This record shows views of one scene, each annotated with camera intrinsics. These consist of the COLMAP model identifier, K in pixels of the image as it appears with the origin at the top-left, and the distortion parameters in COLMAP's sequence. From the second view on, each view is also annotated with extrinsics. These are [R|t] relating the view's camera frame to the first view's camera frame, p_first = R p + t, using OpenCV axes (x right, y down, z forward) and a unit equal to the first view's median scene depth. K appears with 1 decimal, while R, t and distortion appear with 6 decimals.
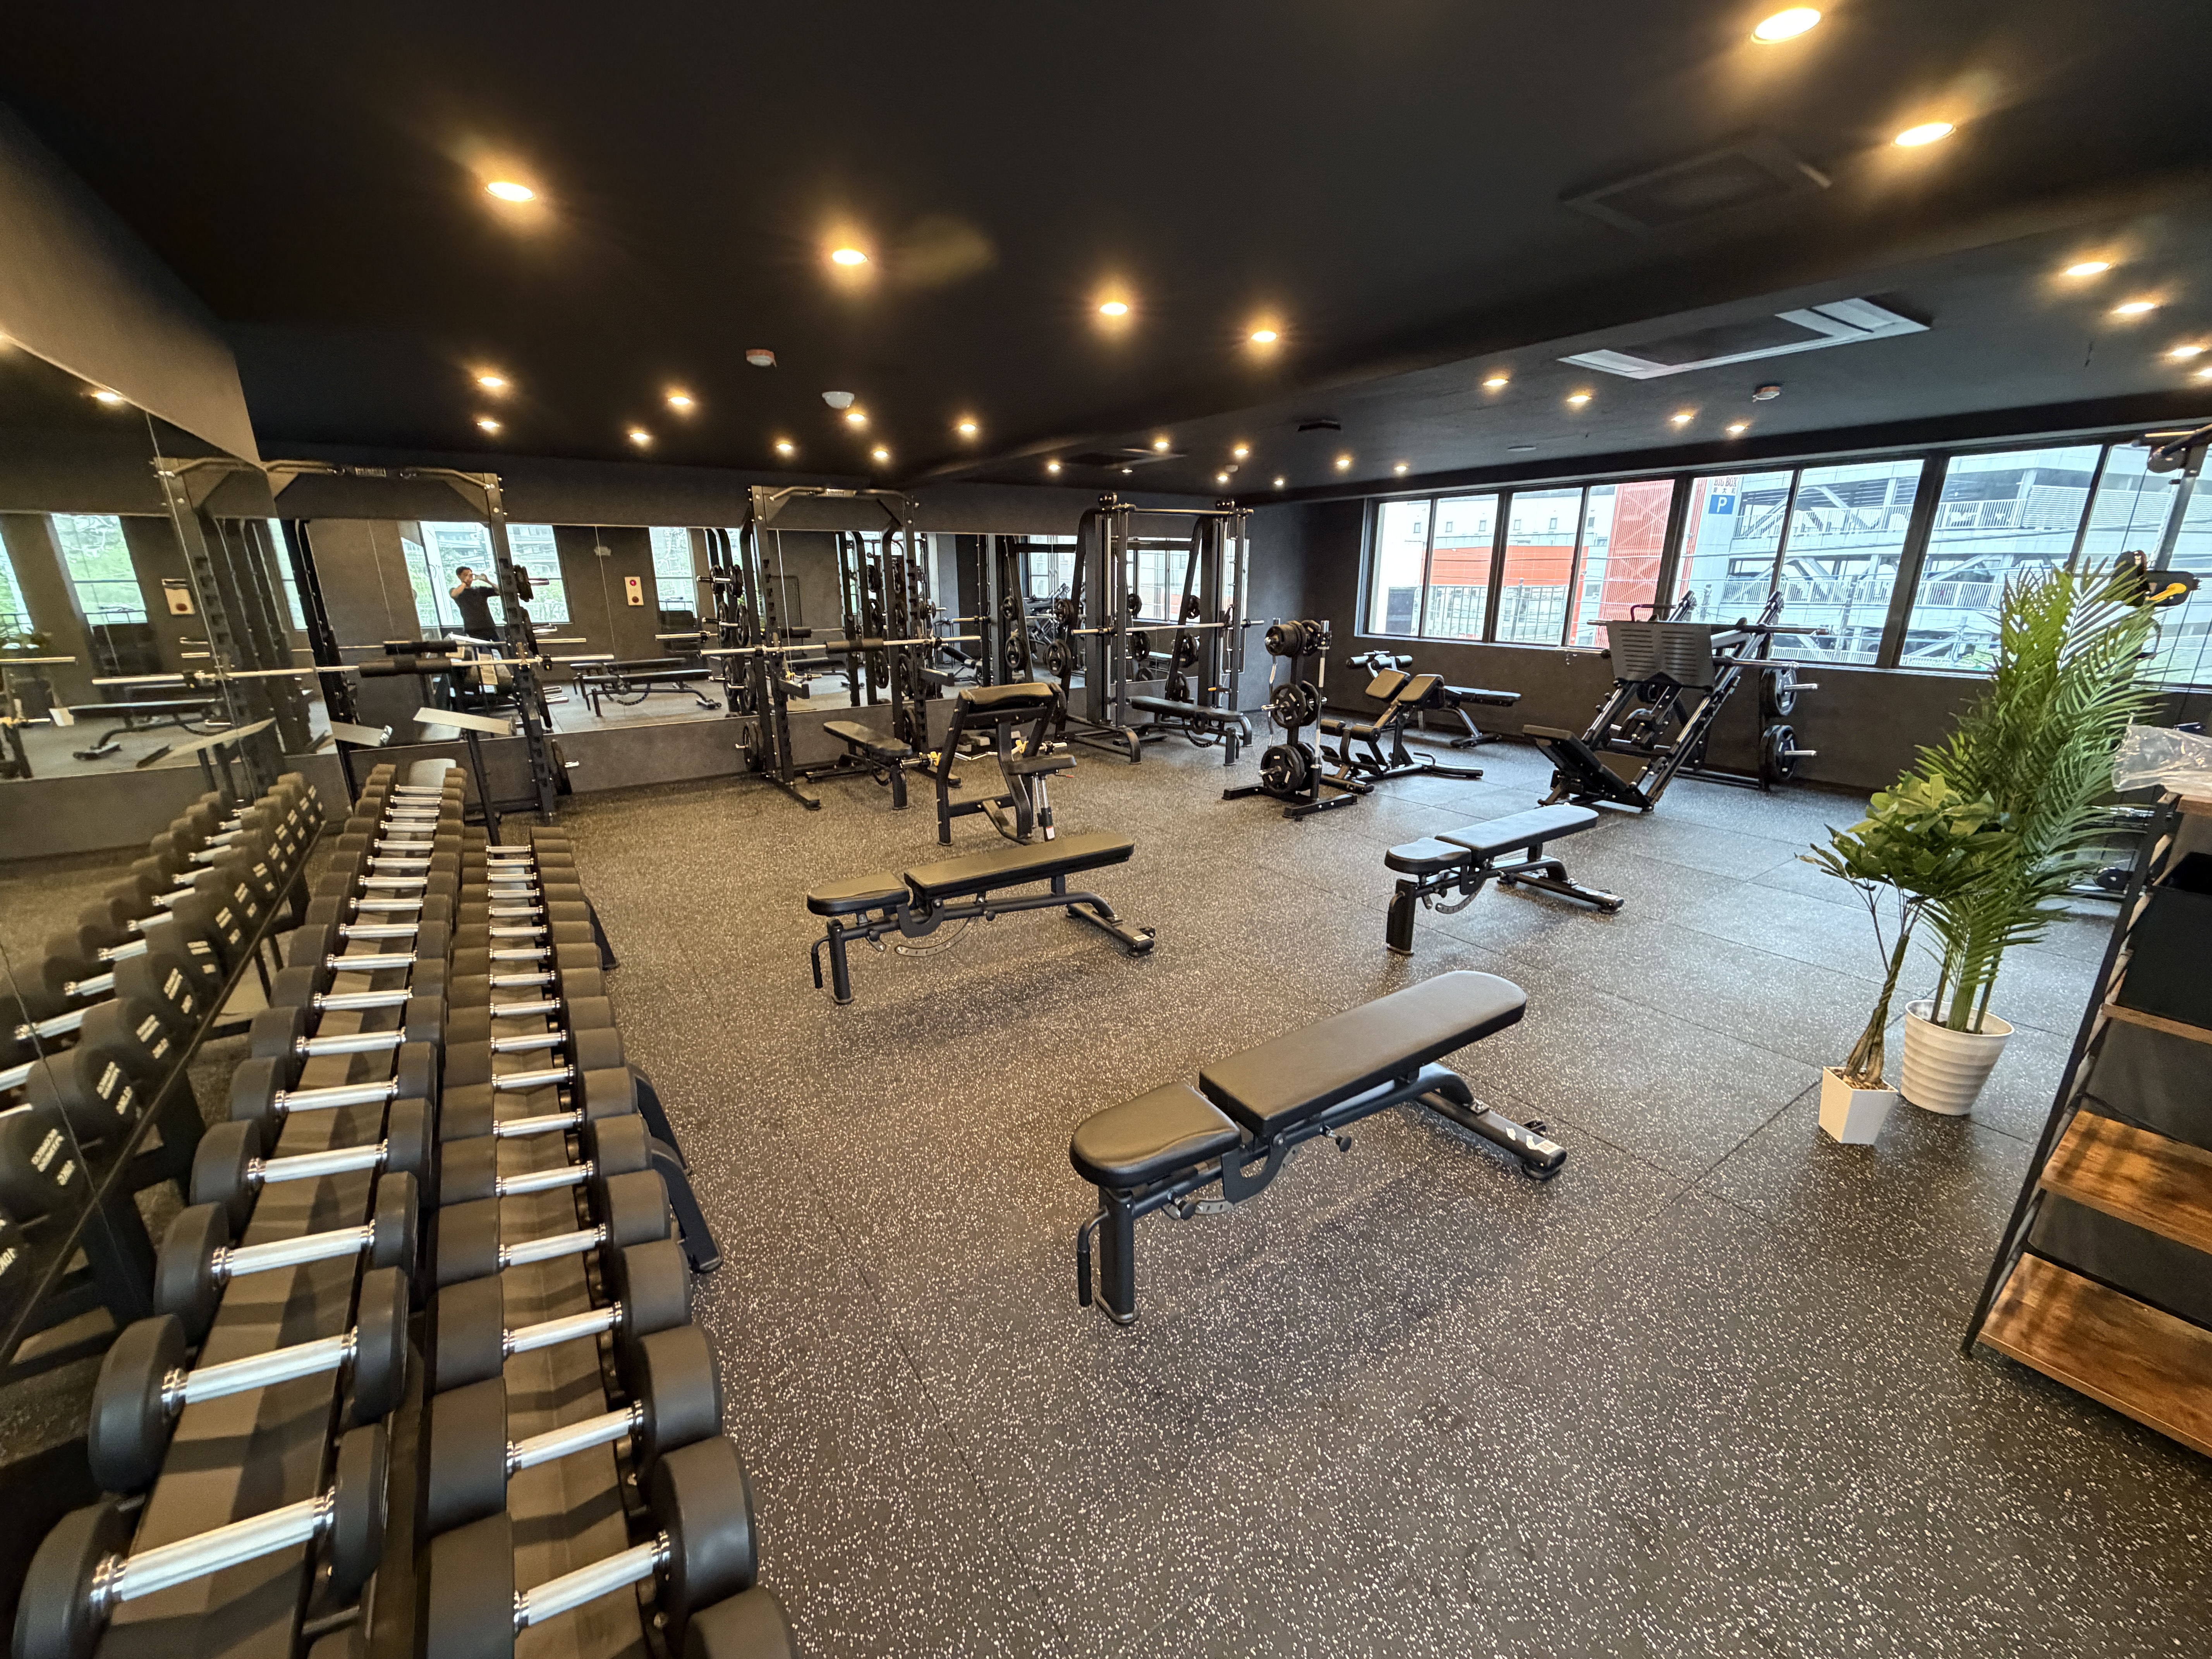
lens RADIAL K [[883.4, 0, 1101.9], [0, 883.4, 837.8], [0, 0, 1]] dist [-0.001043, 0.000174]
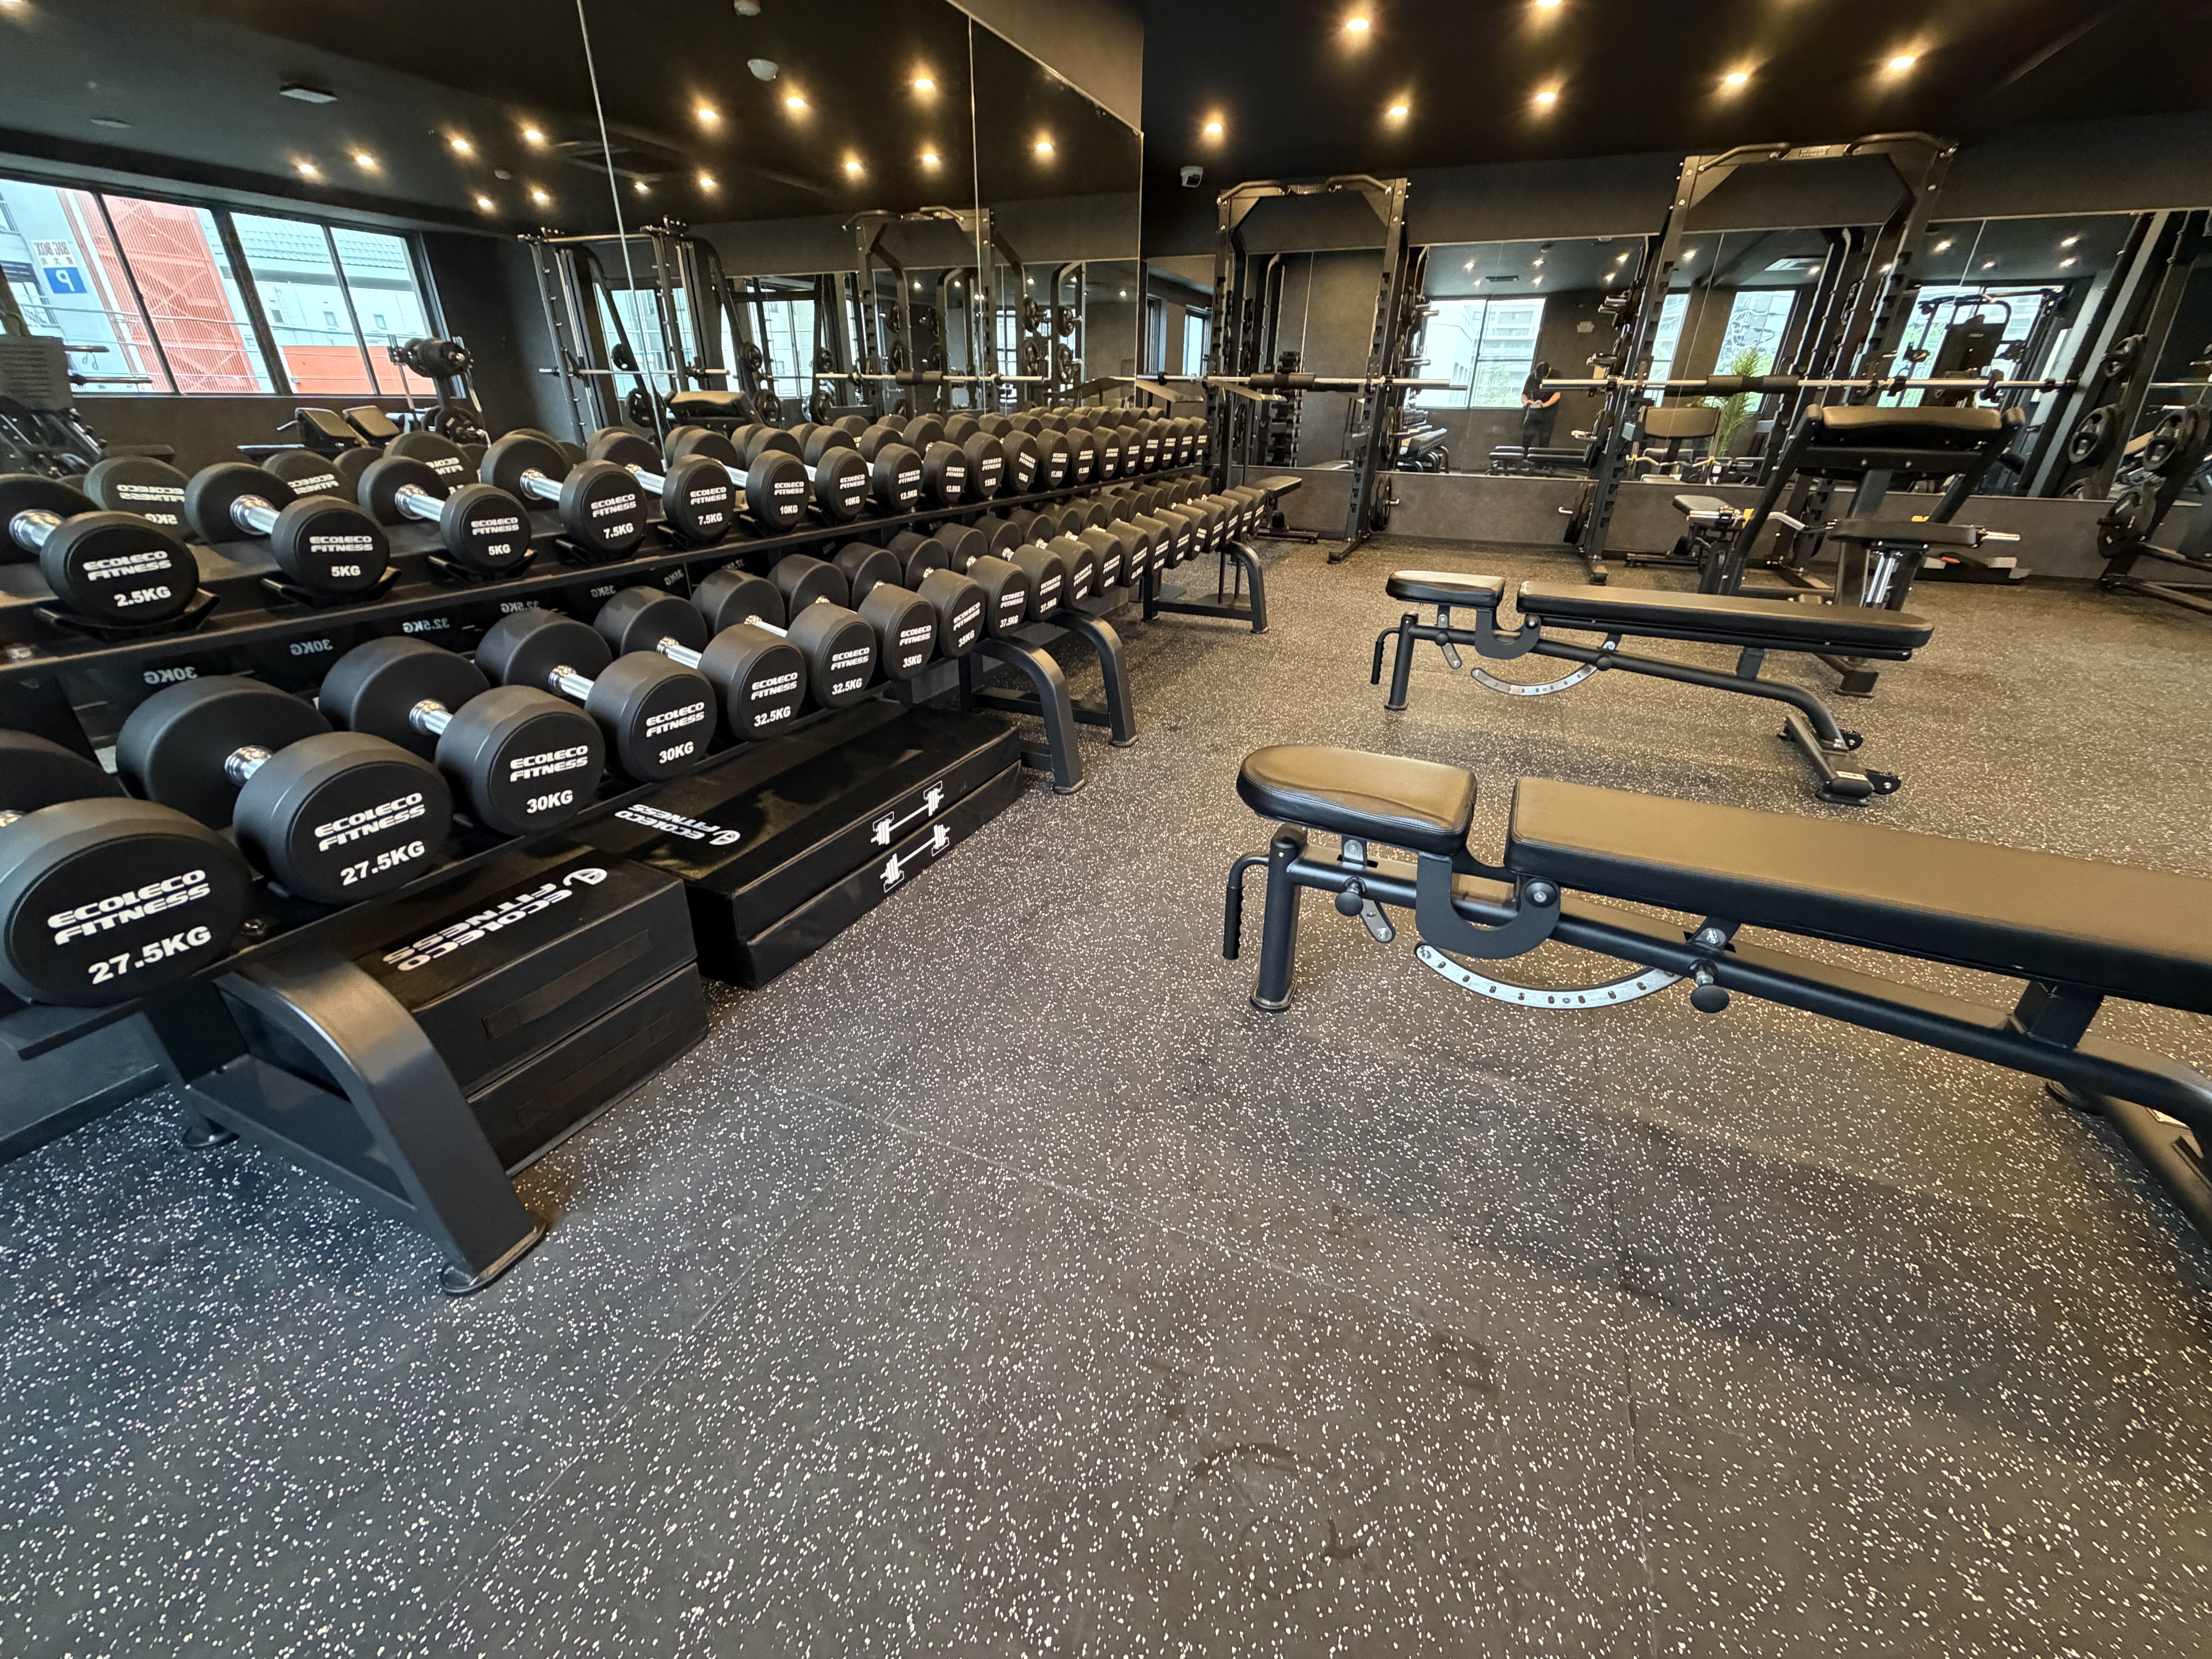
lens RADIAL K [[883.4, 0, 1101.9], [0, 883.4, 837.8], [0, 0, 1]] dist [-0.001043, 0.000174]
pose [[0.540335, 0.389269, -0.745994, 0.243276], [-0.261177, 0.920358, 0.291079, 0.111339], [0.799890, 0.037557, 0.598970, 0.206804]]
